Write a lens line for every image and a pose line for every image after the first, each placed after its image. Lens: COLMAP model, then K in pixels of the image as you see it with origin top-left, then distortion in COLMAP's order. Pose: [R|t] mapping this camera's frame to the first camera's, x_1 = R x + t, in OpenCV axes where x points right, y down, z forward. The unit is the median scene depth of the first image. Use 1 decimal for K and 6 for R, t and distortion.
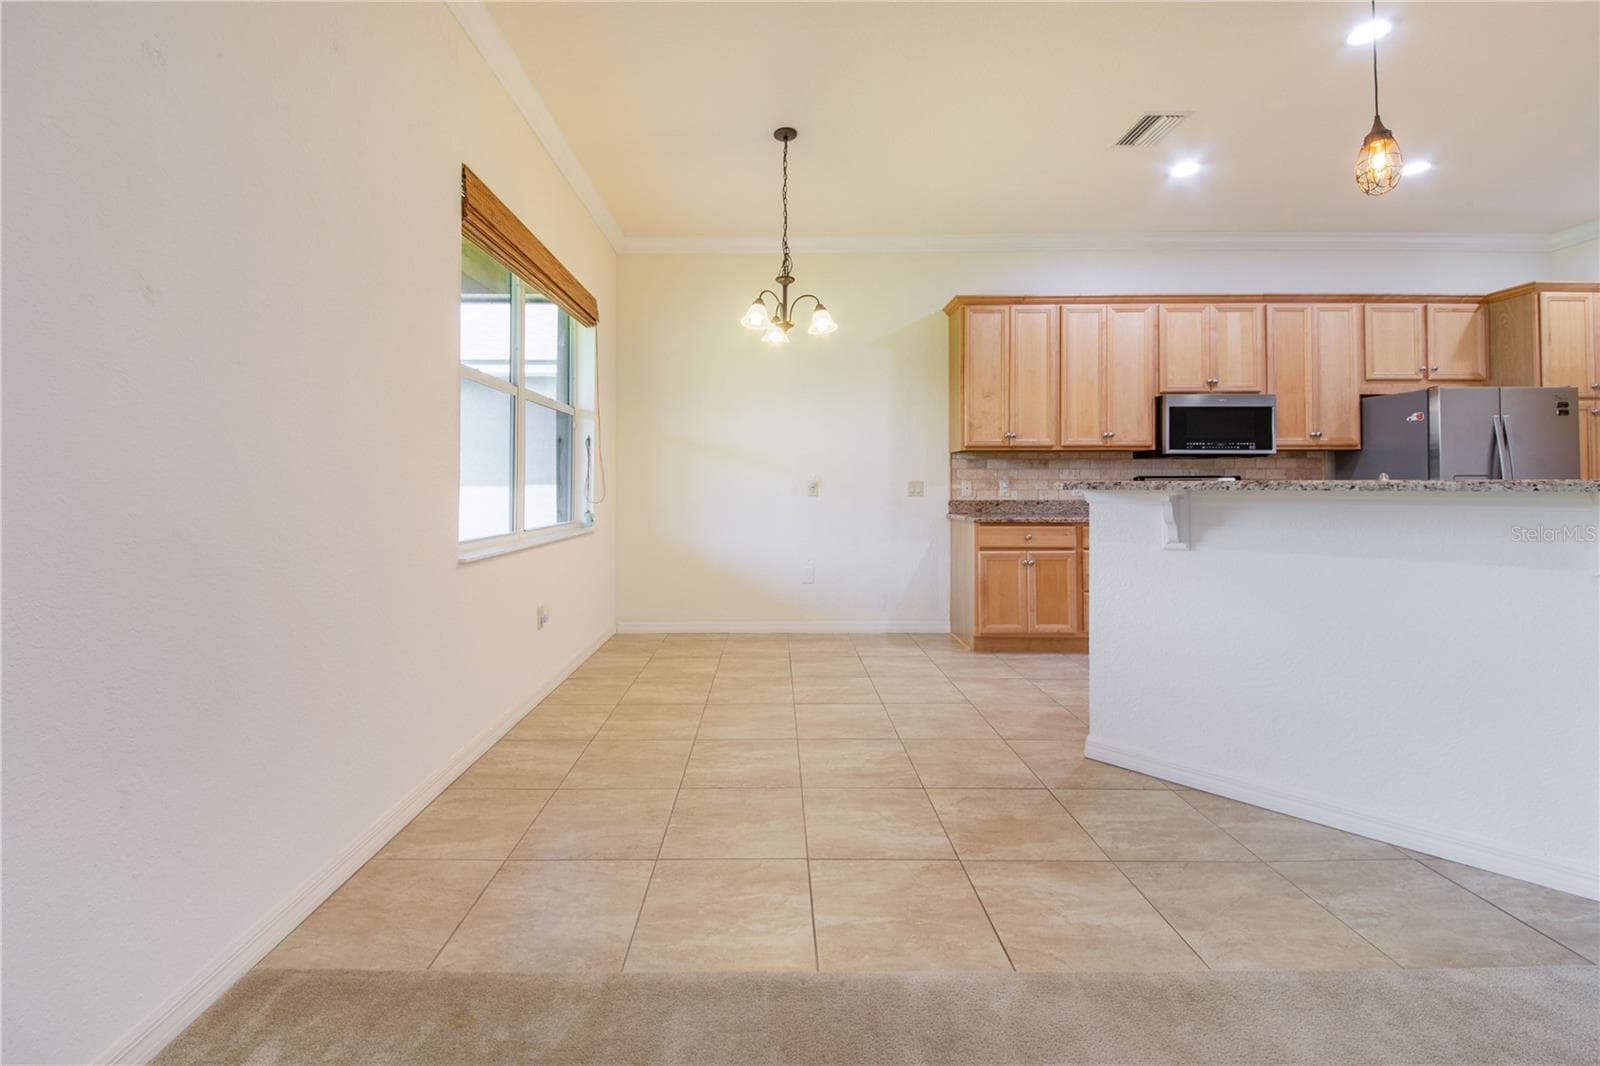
lens RADIAL K [[657.1, 0, 779.9], [0, 657.1, 535.8], [0, 0, 1]] dist [-0.000888, -0.007108]
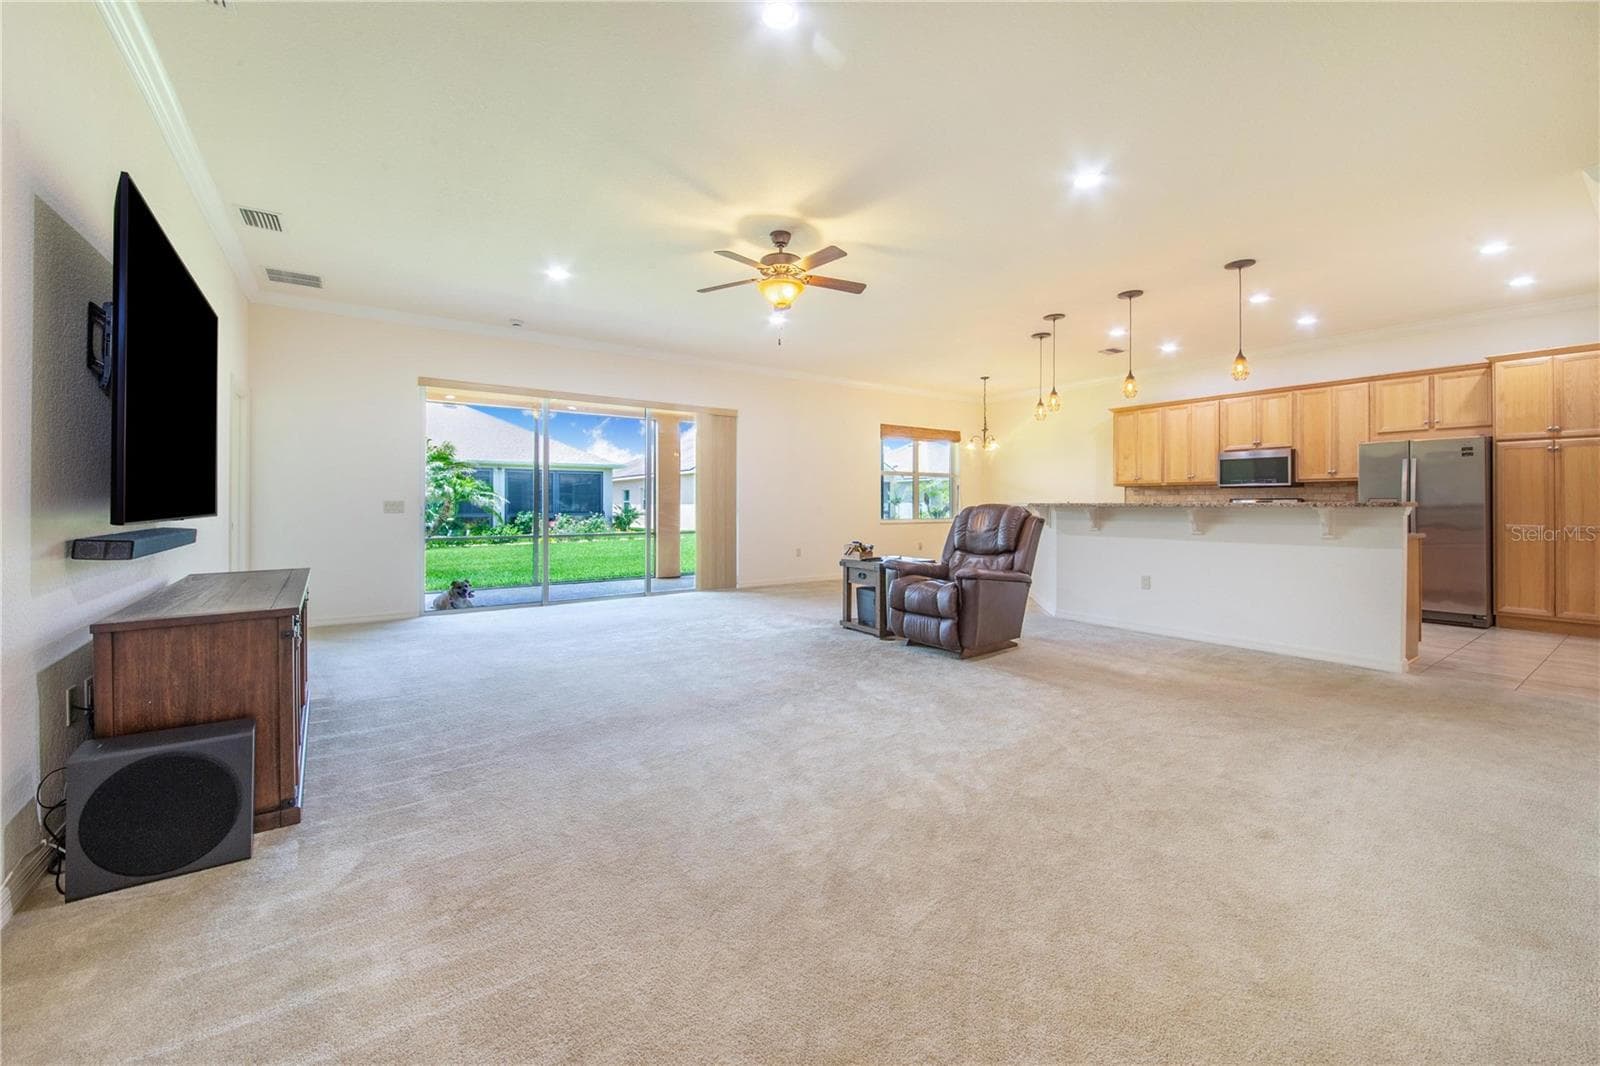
lens RADIAL K [[635.9, 0, 789.2], [0, 635.9, 540.6], [0, 0, 1]] dist [0.028045, -0.018494]
pose [[0.554520, 0.051714, -0.830562, 1.387004], [-0.061562, 0.997882, 0.021030, 0.052771], [0.829890, 0.039470, 0.556529, -0.892543]]
